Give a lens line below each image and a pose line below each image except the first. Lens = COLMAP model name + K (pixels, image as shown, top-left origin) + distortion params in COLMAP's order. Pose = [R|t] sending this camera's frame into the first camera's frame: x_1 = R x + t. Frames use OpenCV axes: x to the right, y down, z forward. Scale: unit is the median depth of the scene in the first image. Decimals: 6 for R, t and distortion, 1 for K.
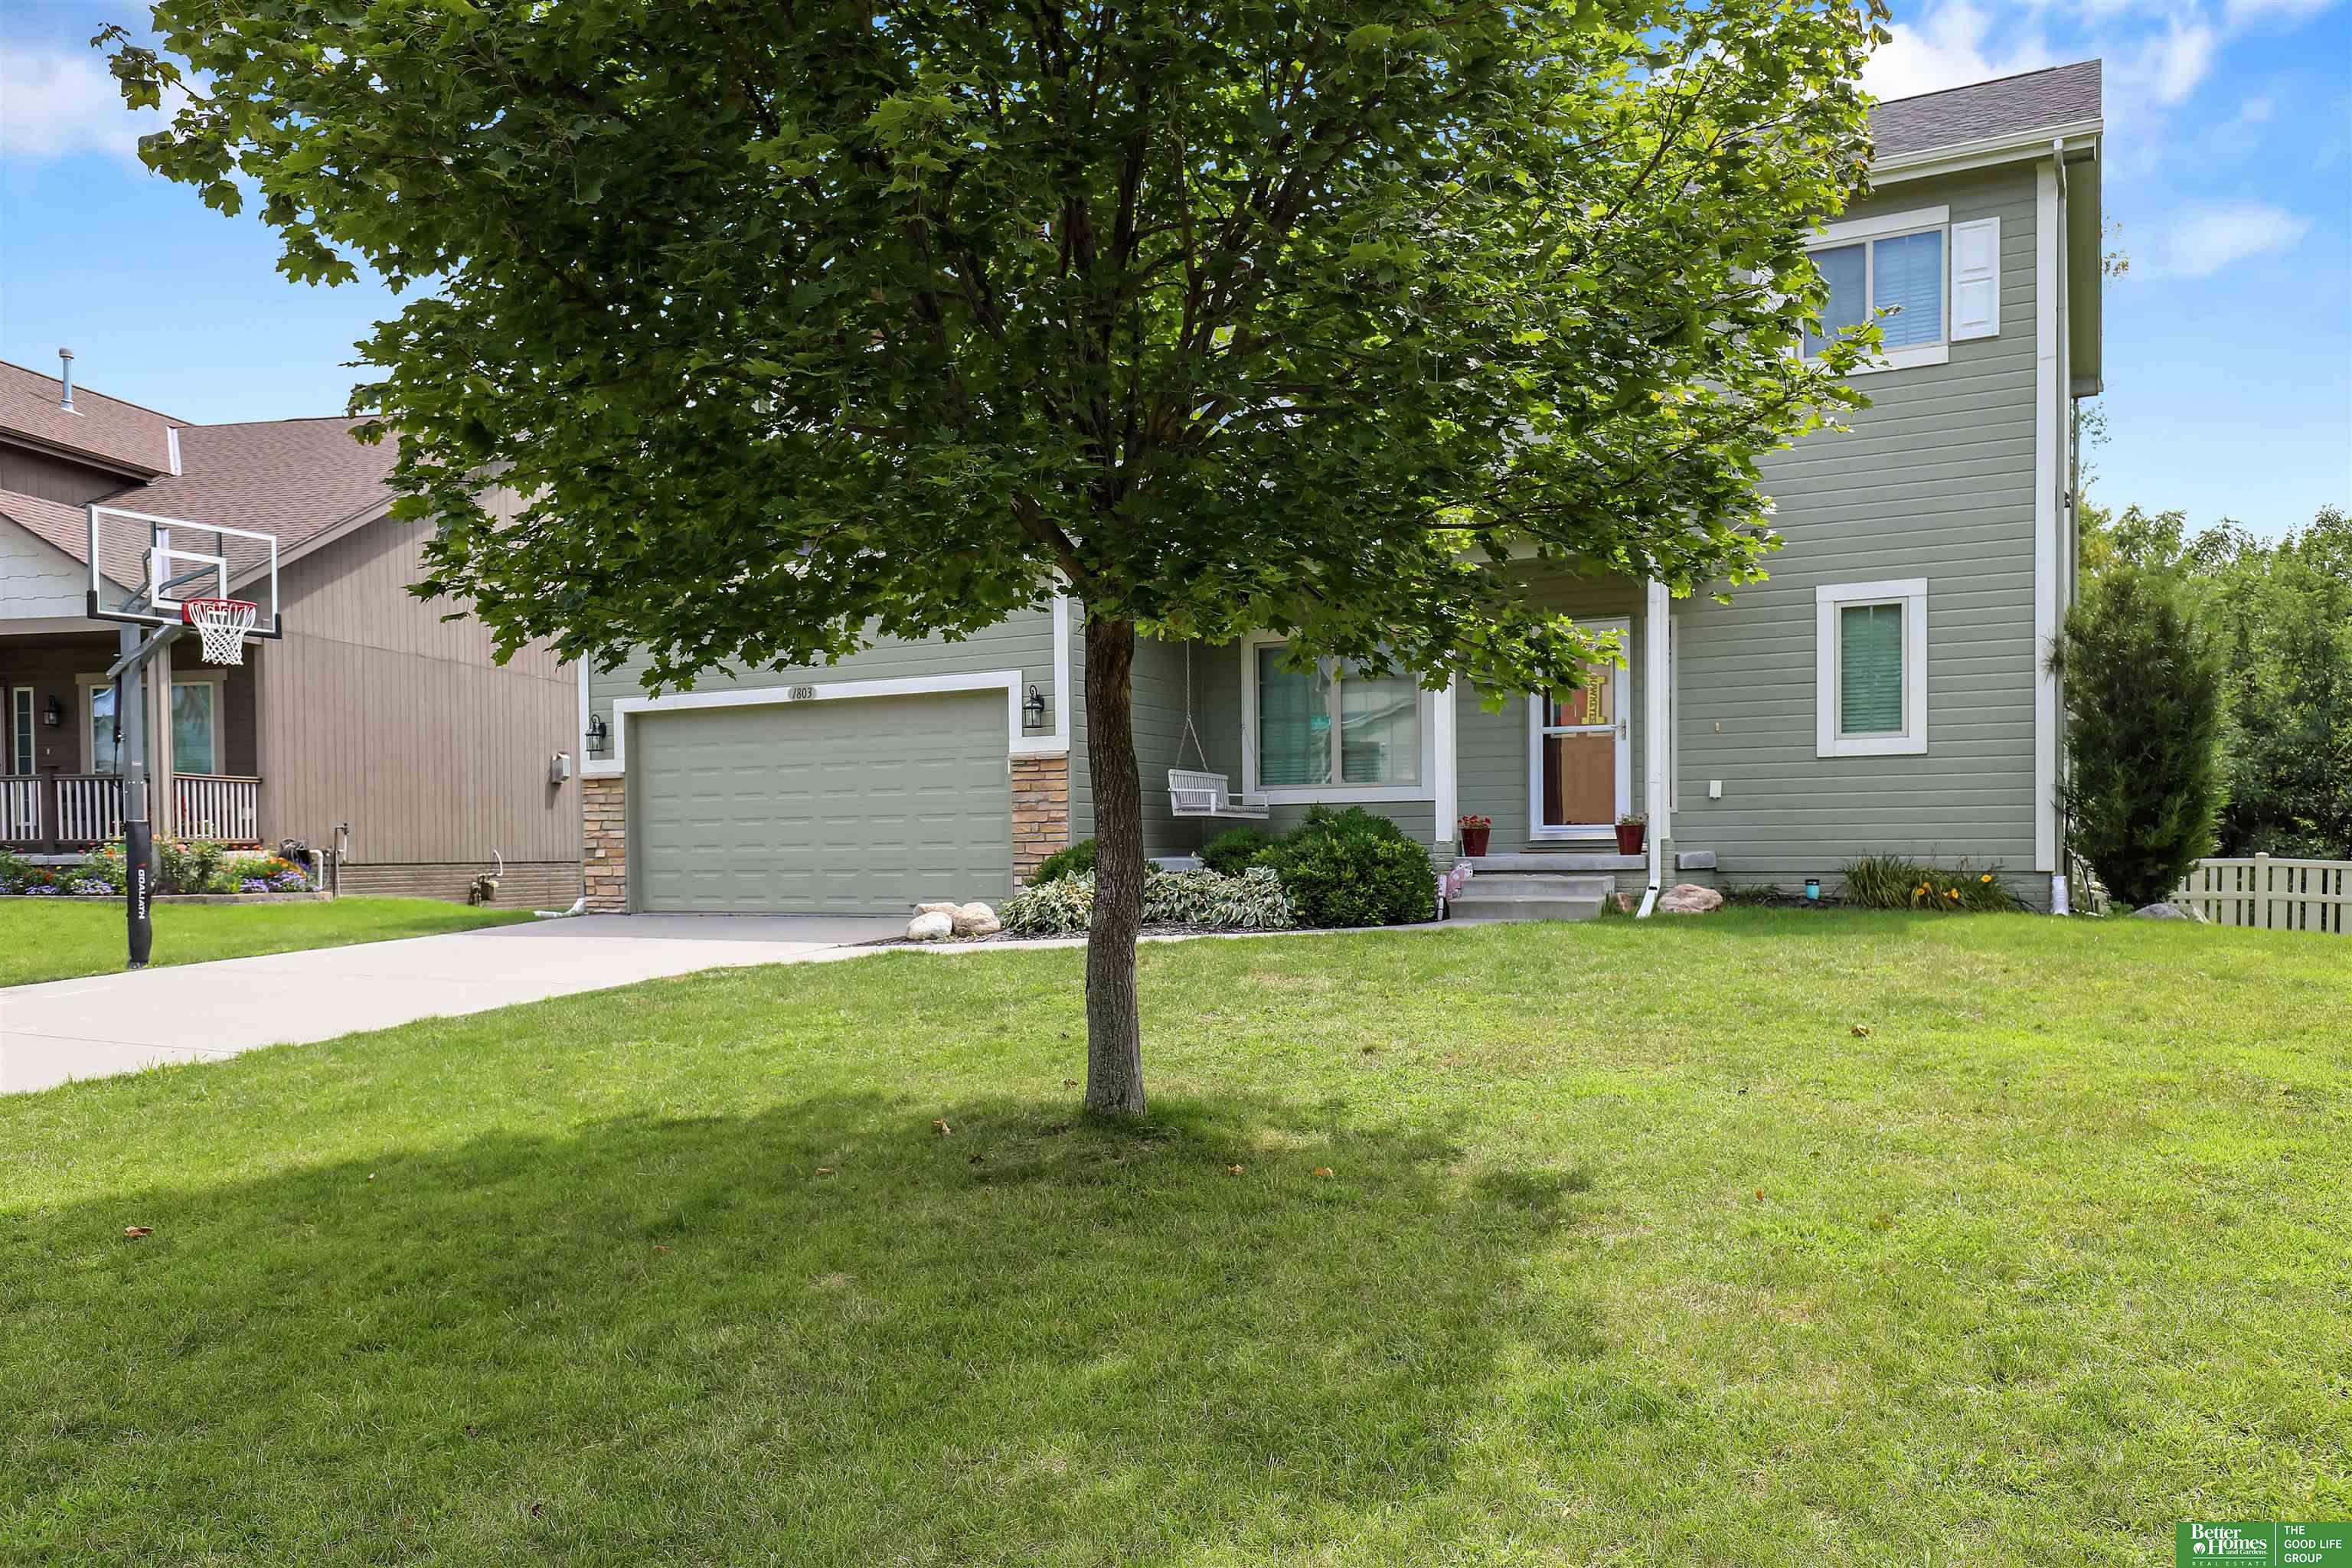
lens RADIAL K [[1769.6, 0, 1161.1], [0, 1769.6, 810.8], [0, 0, 1]] dist [0.003885, -0.000803]
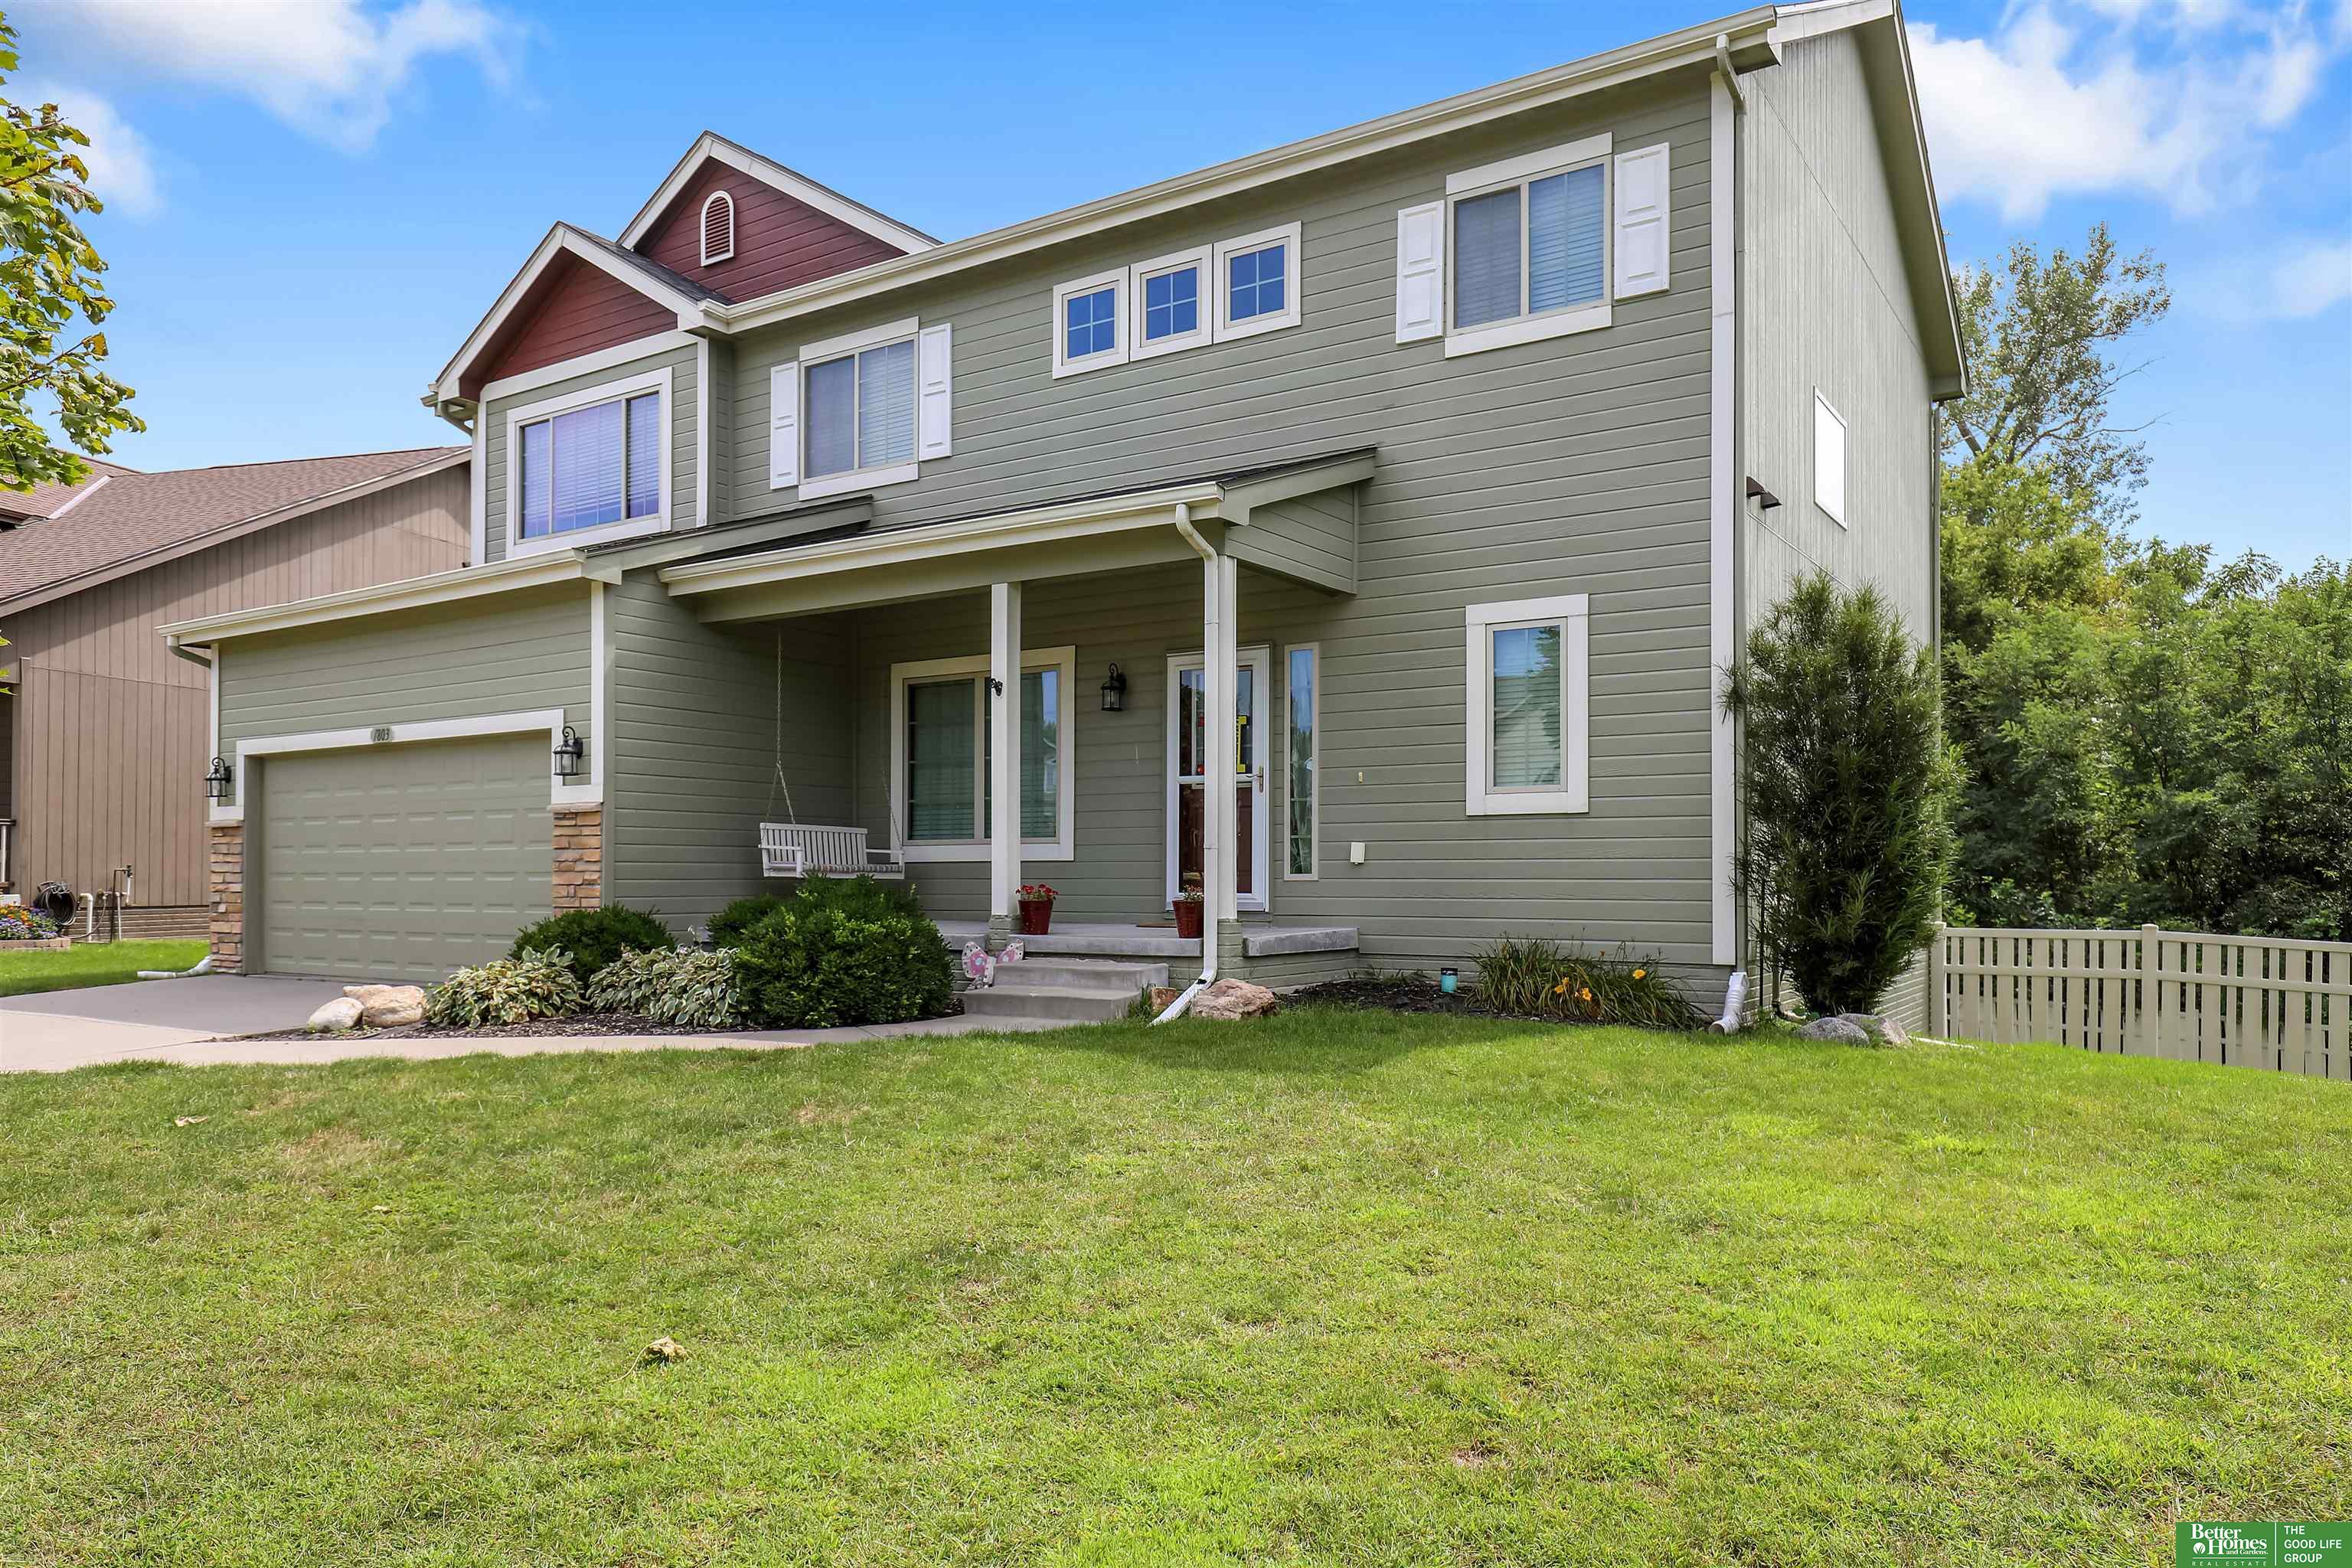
lens RADIAL K [[1599.8, 0, 1176.0], [0, 1599.8, 784.0], [0, 0, 1]] dist [0.008052, -0.000727]
pose [[0.995909, 0.003849, -0.090279, 0.304091], [-0.006885, 0.999420, -0.033345, -0.019338], [0.090098, 0.033830, 0.995358, 0.257587]]
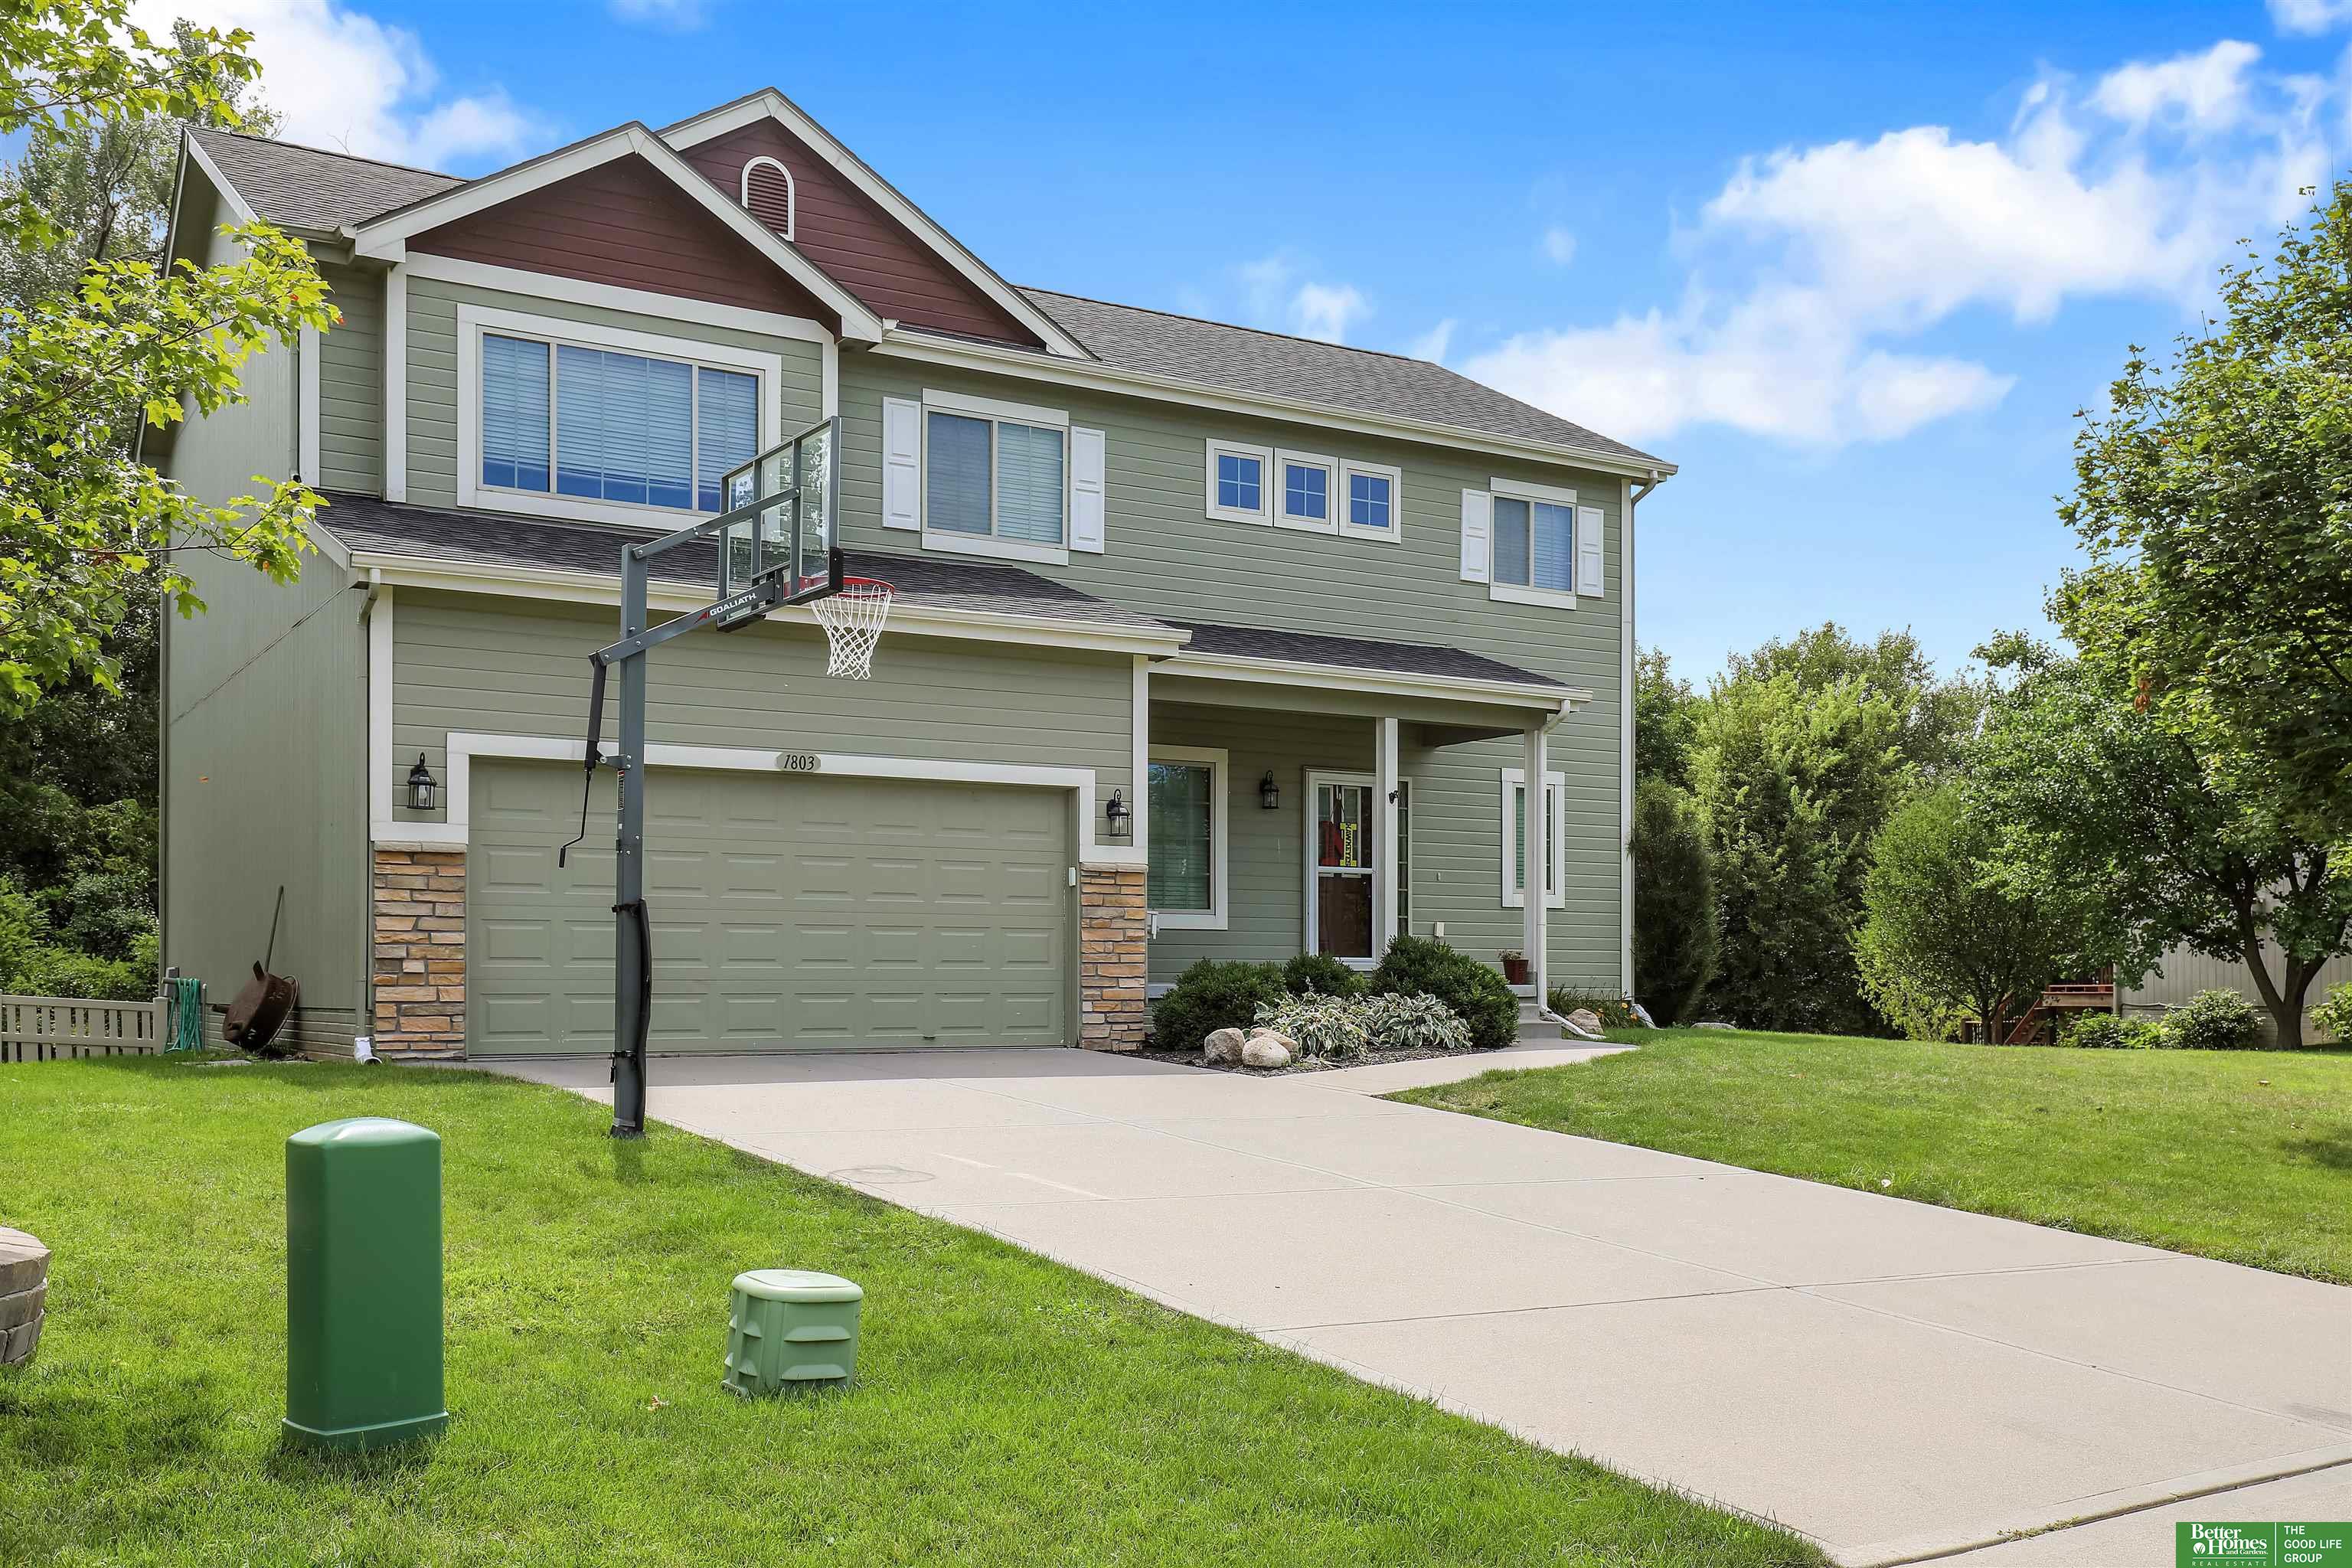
lens RADIAL K [[2209.5, 0, 1177.5], [0, 2209.5, 835.3], [0, 0, 1]] dist [0.013435, 0.010685]
pose [[0.495911, 0.069157, 0.865615, -1.064637], [-0.027832, 0.997577, -0.063755, 0.024134], [-0.867927, 0.007525, 0.496635, 0.430990]]
